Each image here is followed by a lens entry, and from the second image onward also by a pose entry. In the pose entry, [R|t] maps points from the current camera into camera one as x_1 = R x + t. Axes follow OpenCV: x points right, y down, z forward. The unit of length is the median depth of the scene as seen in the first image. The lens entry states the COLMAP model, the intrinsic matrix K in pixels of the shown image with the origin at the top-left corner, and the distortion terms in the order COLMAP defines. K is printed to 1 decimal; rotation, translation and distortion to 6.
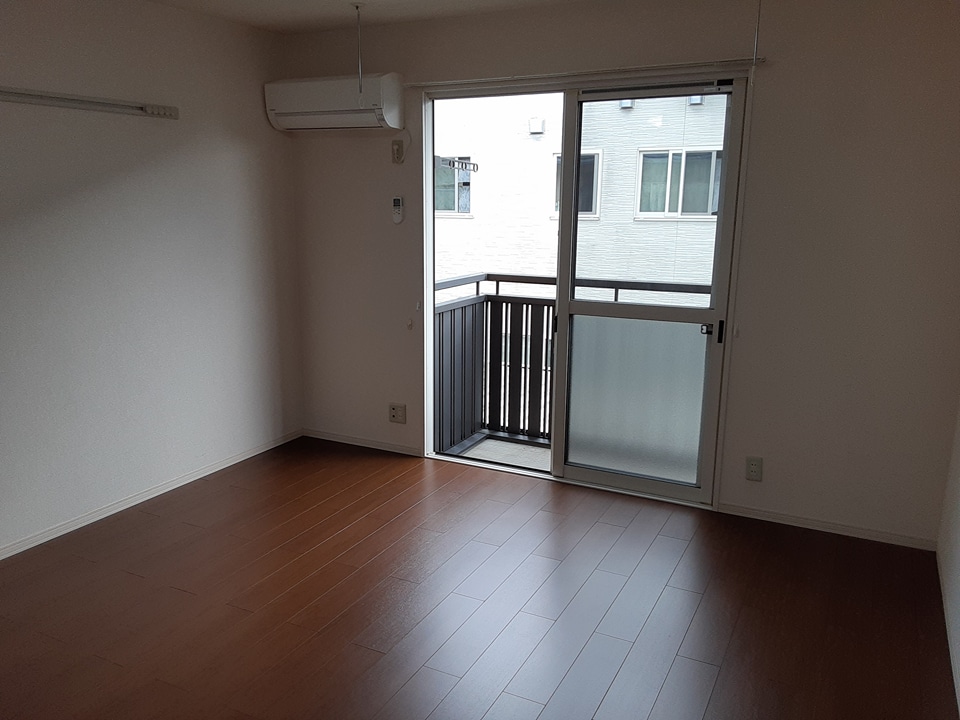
lens RADIAL K [[775.2, 0, 475.4], [0, 775.2, 367.9], [0, 0, 1]] dist [0.114870, -0.164662]
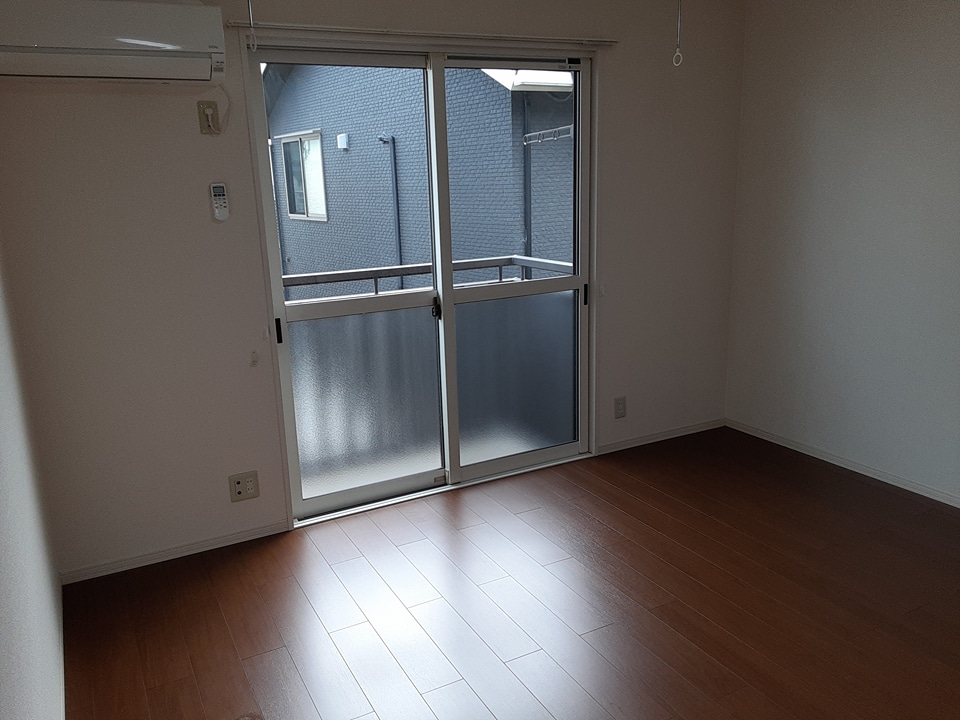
lens RADIAL K [[775.2, 0, 475.4], [0, 775.2, 367.9], [0, 0, 1]] dist [0.114870, -0.164662]
pose [[0.565823, -0.228481, 0.792238, -0.590473], [0.210461, 0.969033, 0.129156, -0.107337], [-0.797214, 0.093656, 0.596388, 0.436611]]
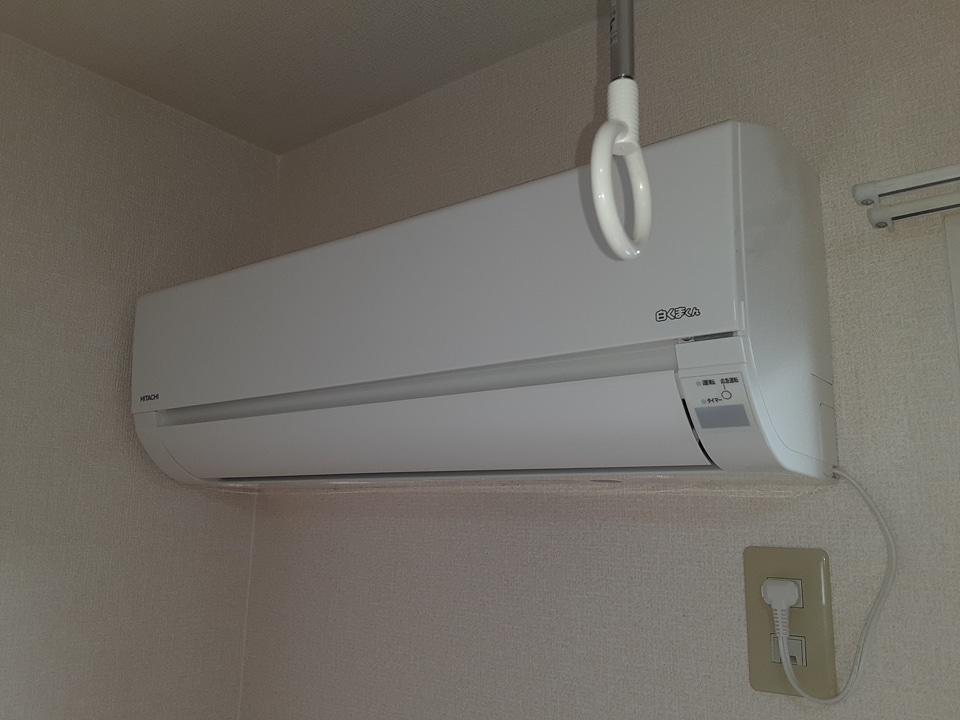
lens RADIAL K [[775.2, 0, 475.4], [0, 775.2, 367.9], [0, 0, 1]] dist [0.114870, -0.164662]
pose [[0.982409, -0.025941, -0.184931, -0.135333], [-0.050178, 0.917215, -0.395220, -0.267928], [0.179874, 0.397547, 0.899779, 0.863860]]
